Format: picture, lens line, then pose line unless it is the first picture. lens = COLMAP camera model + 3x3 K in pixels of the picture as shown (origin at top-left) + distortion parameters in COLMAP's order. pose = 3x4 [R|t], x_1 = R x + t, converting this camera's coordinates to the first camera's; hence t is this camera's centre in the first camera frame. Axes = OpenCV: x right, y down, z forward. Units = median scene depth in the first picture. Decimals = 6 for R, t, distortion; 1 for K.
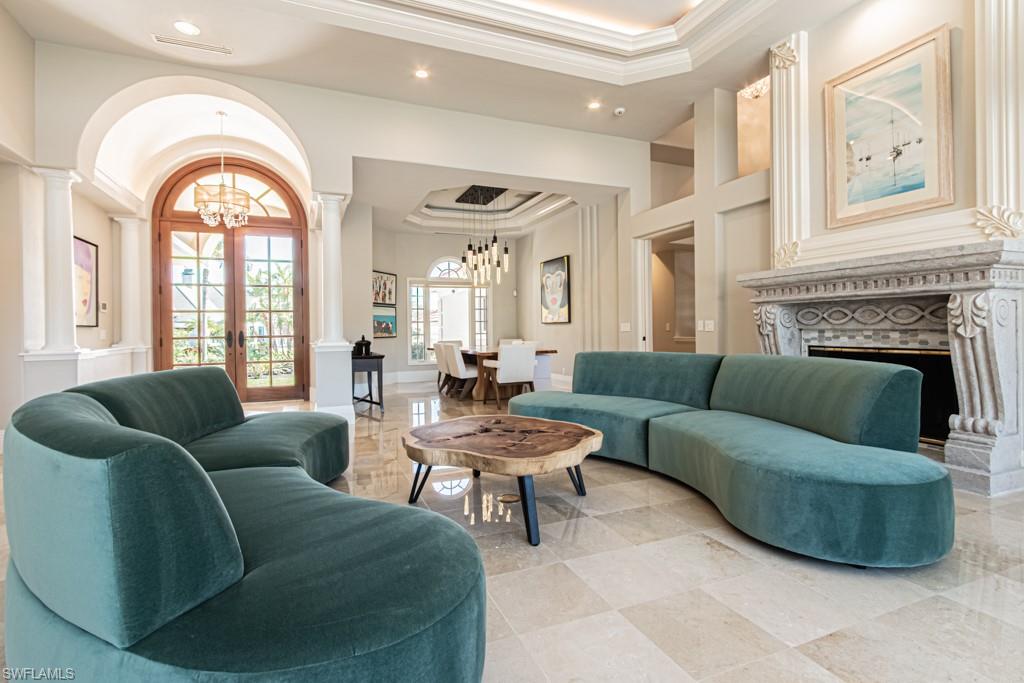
lens RADIAL K [[471.0, 0, 502.8], [0, 471.0, 332.3], [0, 0, 1]] dist [0.009088, -0.002693]
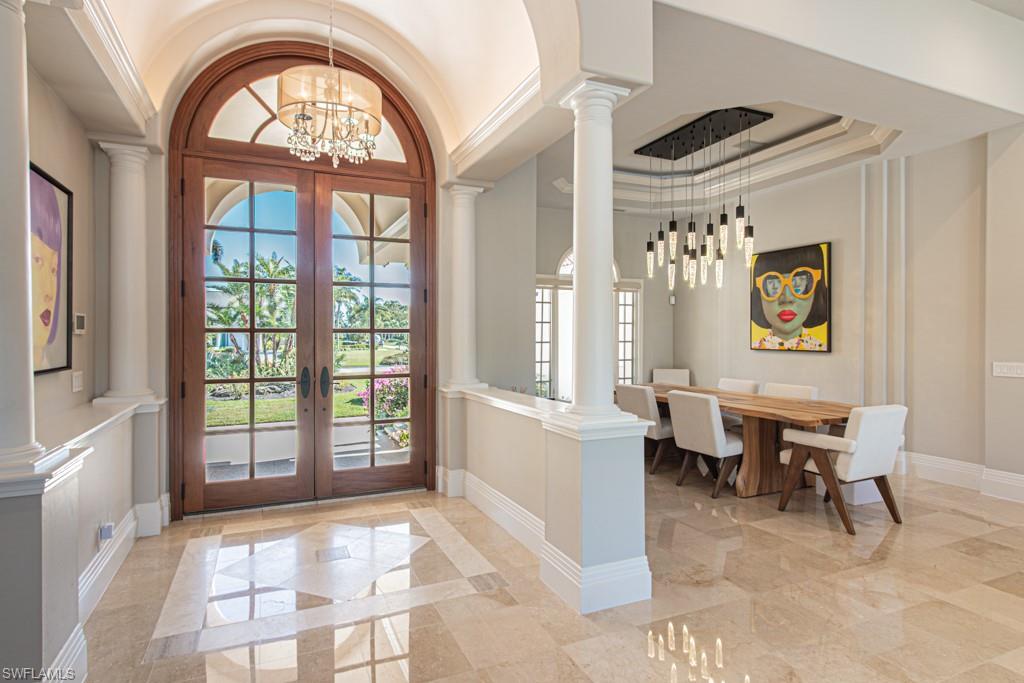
lens RADIAL K [[544.1, 0, 515.2], [0, 544.1, 339.7], [0, 0, 1]] dist [0.002499, -0.000073]
pose [[0.999423, 0.016209, 0.029858, -0.361995], [-0.016275, 0.999866, 0.001971, -0.039320], [-0.029822, -0.002456, 0.999552, 0.376830]]
